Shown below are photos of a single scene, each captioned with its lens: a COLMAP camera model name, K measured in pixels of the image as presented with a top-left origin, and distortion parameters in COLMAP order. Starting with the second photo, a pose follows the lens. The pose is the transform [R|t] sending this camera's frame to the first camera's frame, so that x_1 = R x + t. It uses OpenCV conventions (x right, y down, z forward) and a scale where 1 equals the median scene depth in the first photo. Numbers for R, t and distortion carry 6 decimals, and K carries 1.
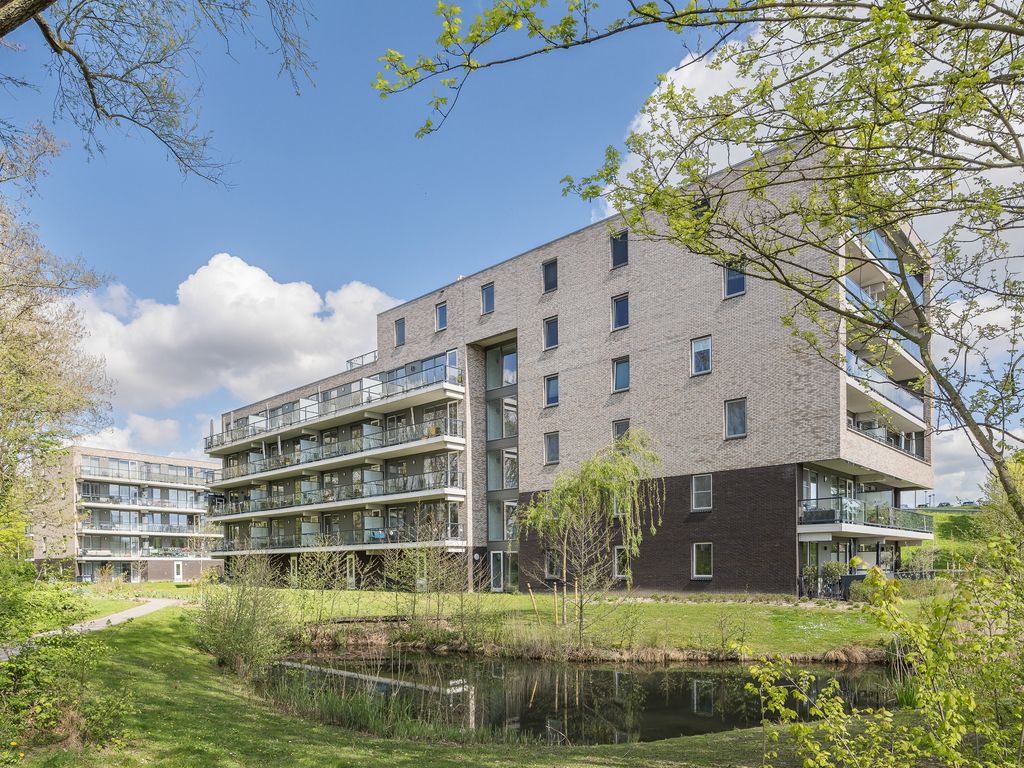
lens RADIAL K [[656.7, 0, 512.9], [0, 656.7, 390.2], [0, 0, 1]] dist [-0.004172, 0.001109]
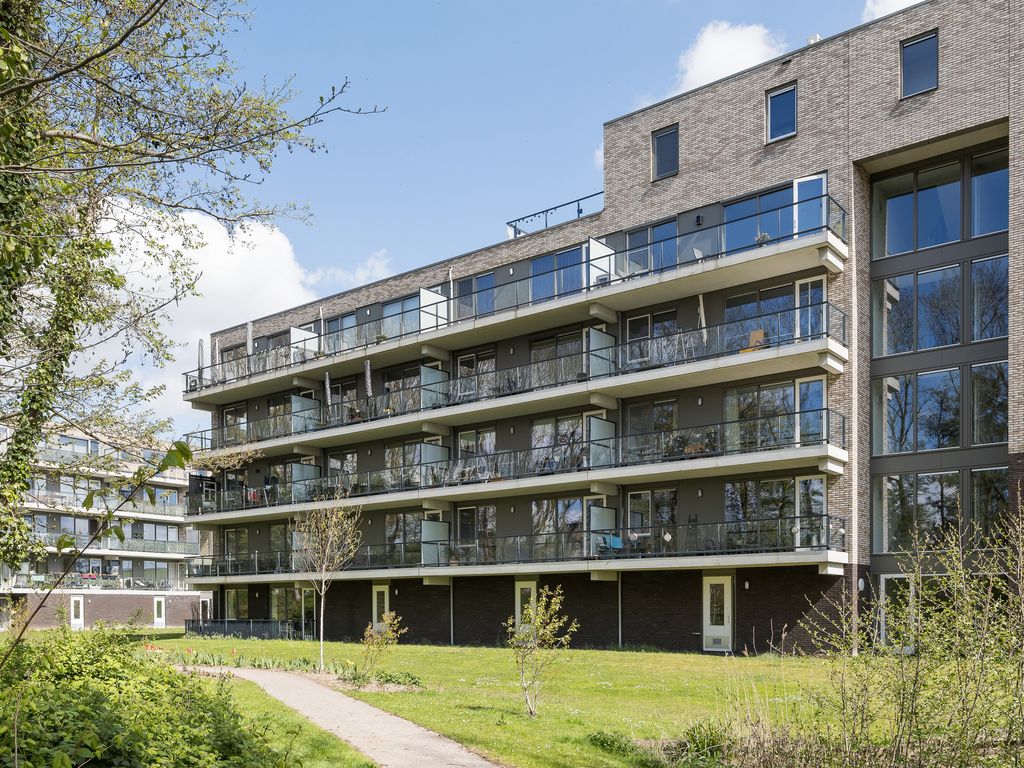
lens RADIAL K [[895.4, 0, 511.4], [0, 895.4, 379.7], [0, 0, 1]] dist [0.001328, -0.001380]
pose [[0.996676, 0.022083, 0.078414, -0.301617], [-0.023174, 0.999646, 0.013038, 0.074030], [-0.078098, -0.014812, 0.996836, 0.266111]]
